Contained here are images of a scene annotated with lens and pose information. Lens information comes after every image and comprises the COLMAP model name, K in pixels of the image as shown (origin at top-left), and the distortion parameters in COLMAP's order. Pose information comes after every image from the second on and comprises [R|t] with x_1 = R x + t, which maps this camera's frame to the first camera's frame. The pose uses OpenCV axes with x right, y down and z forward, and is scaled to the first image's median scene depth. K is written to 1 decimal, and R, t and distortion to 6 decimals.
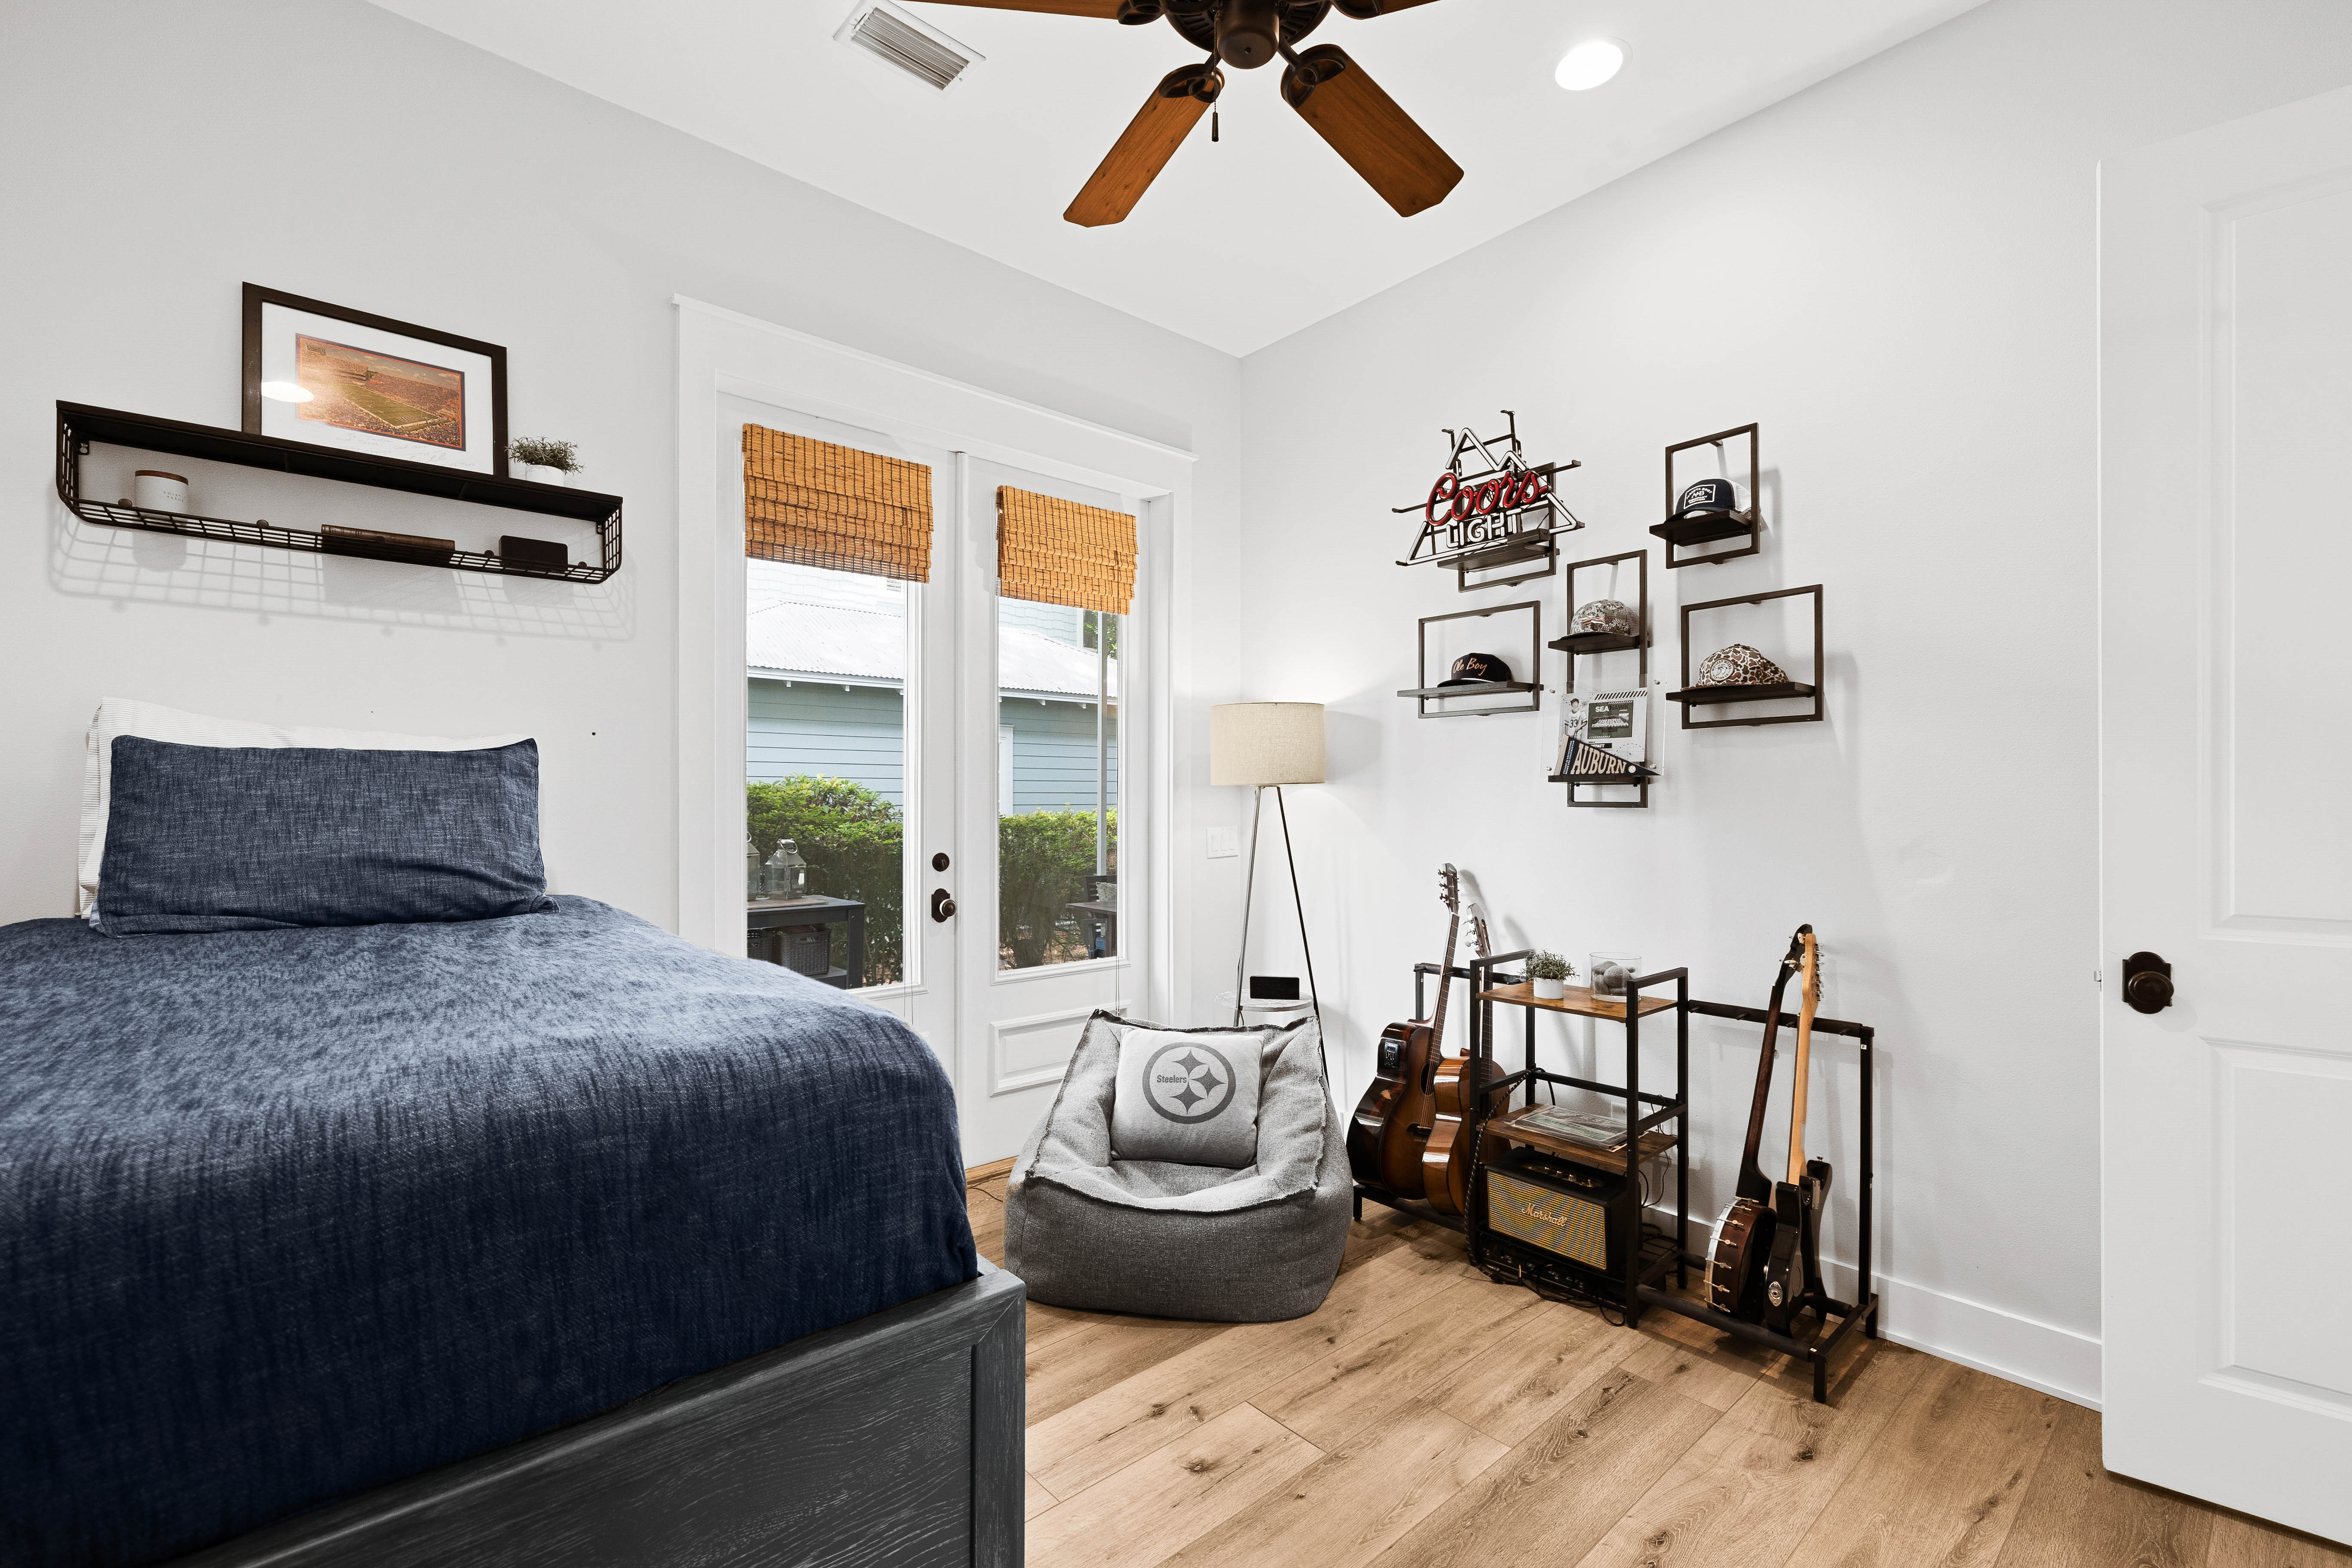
lens RADIAL K [[991.2, 0, 1179.9], [0, 991.2, 802.7], [0, 0, 1]] dist [-0.002970, 0.000301]
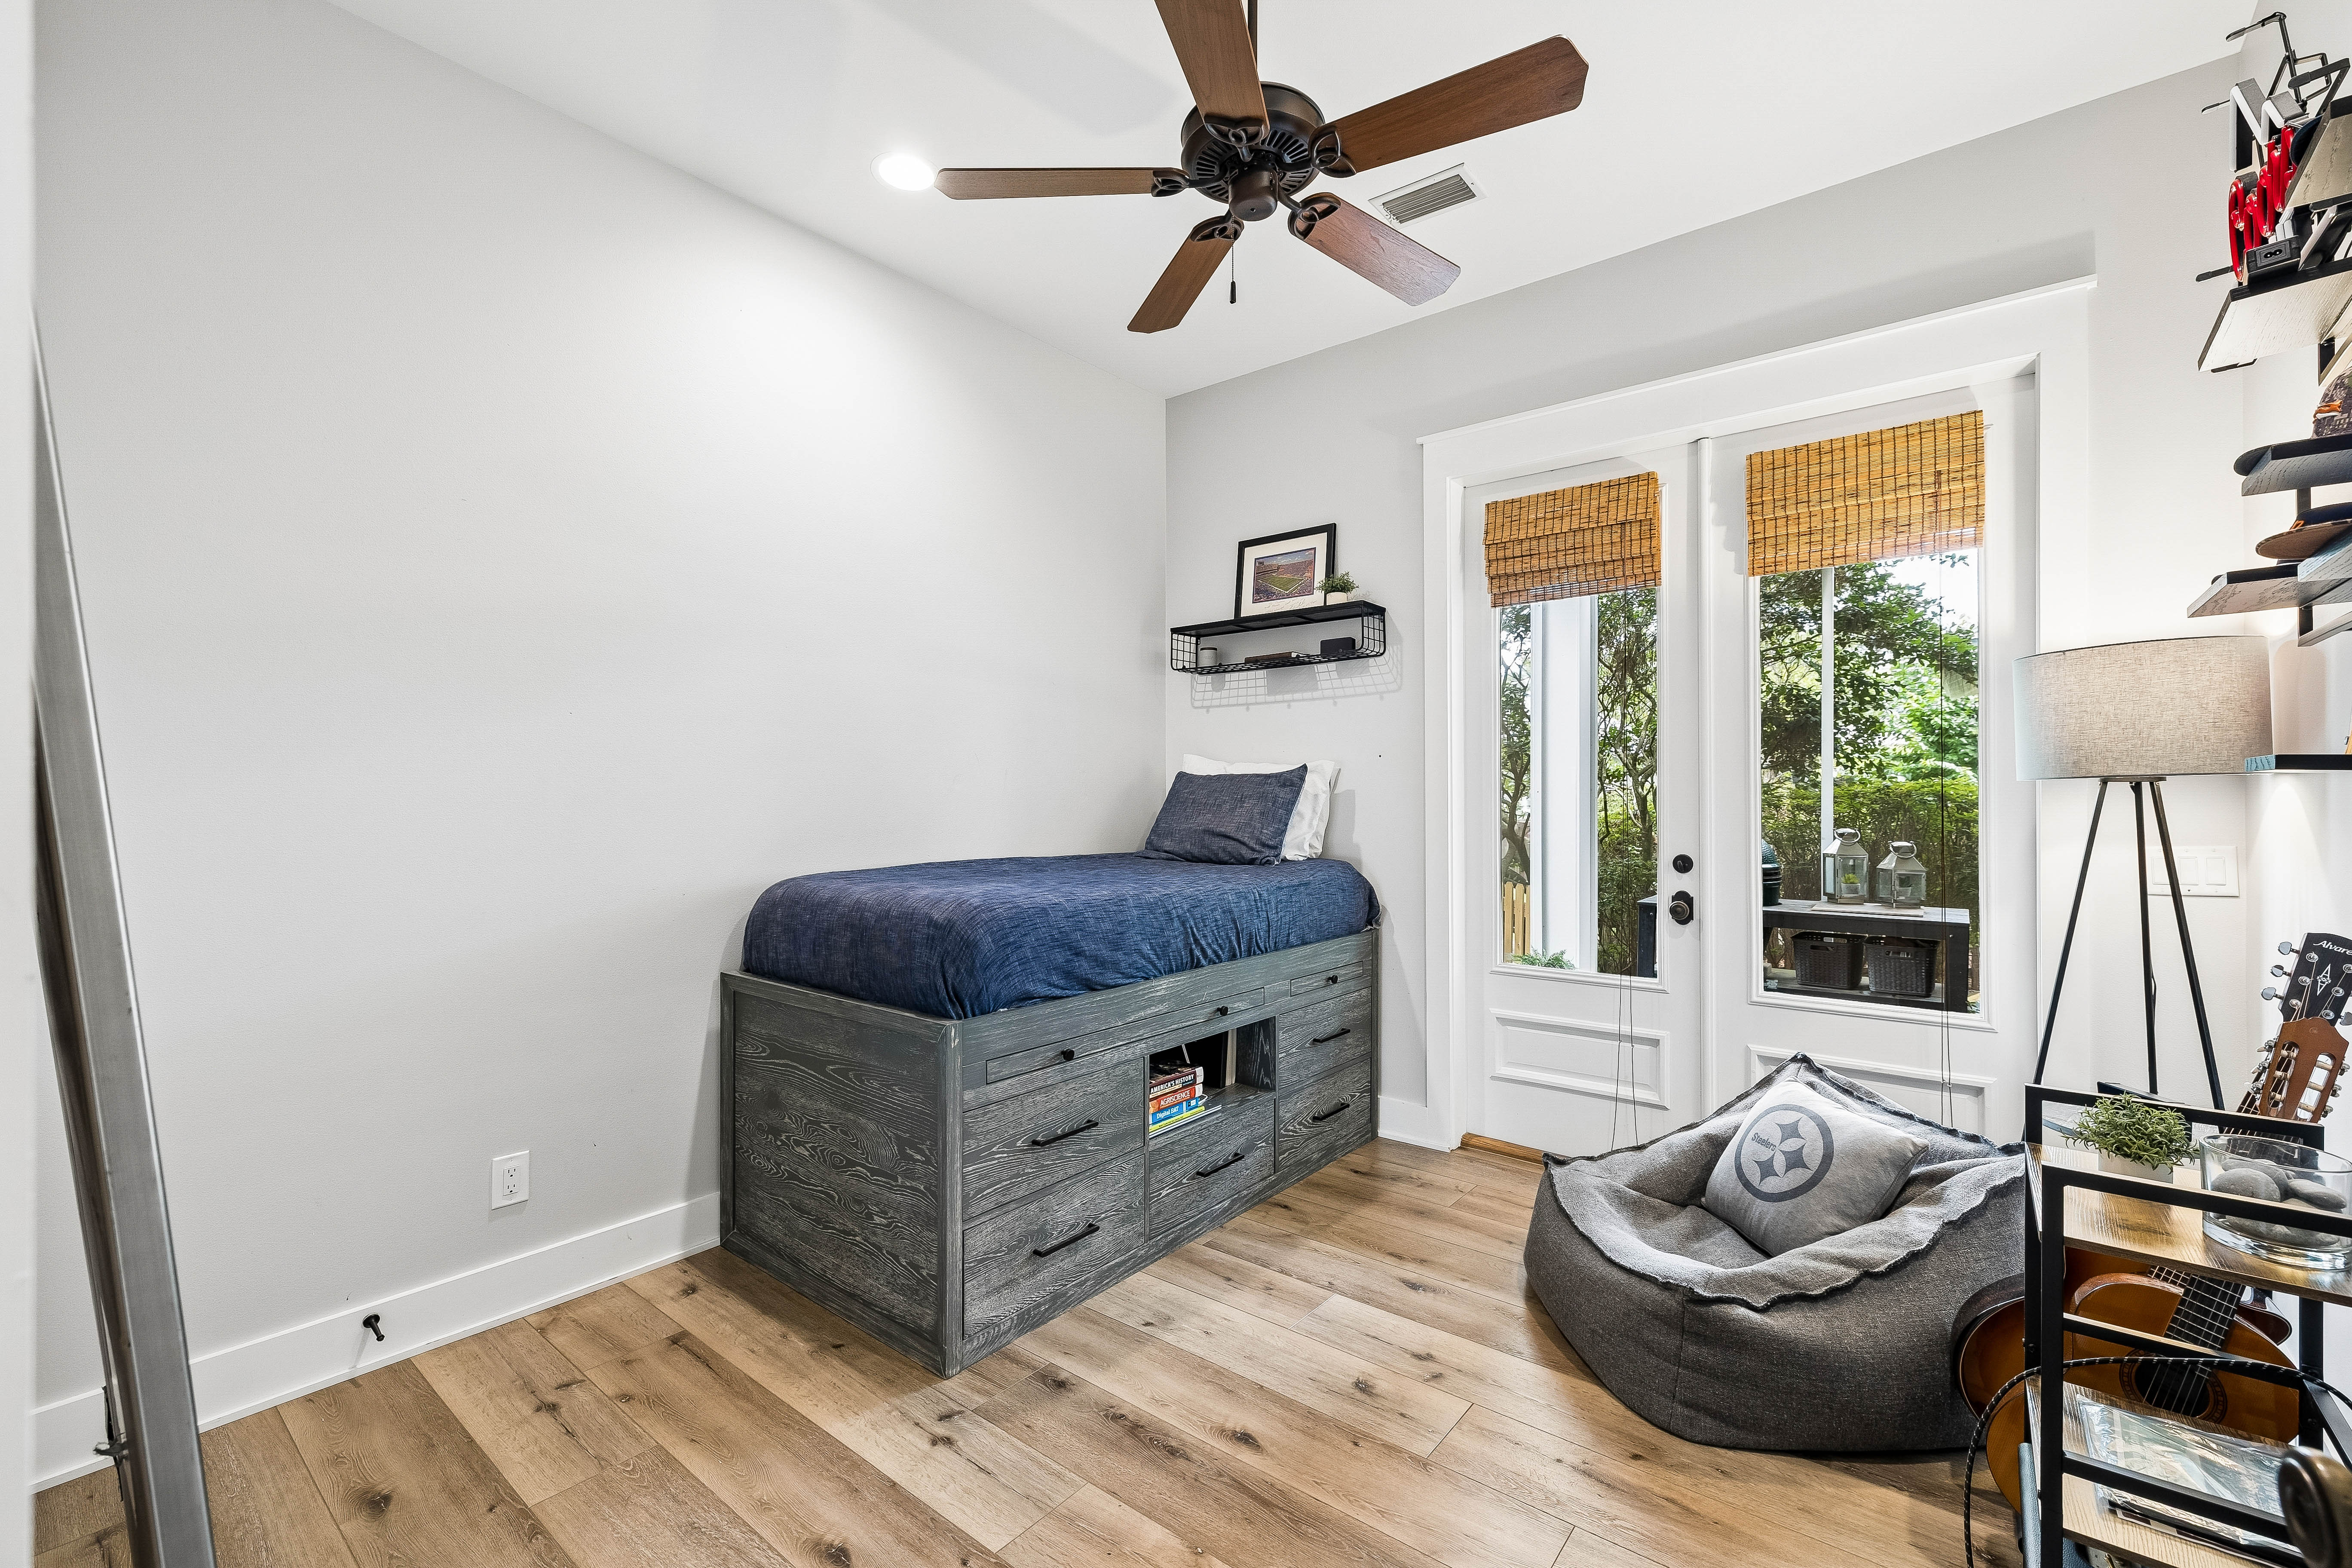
lens RADIAL K [[991.2, 0, 1180.5], [0, 991.2, 785.8], [0, 0, 1]] dist [-0.002970, 0.000301]
pose [[0.178913, -0.008973, -0.983824, 0.846736], [-0.000292, 0.999958, -0.009173, -0.011123], [0.983865, 0.001928, 0.178903, 0.442589]]
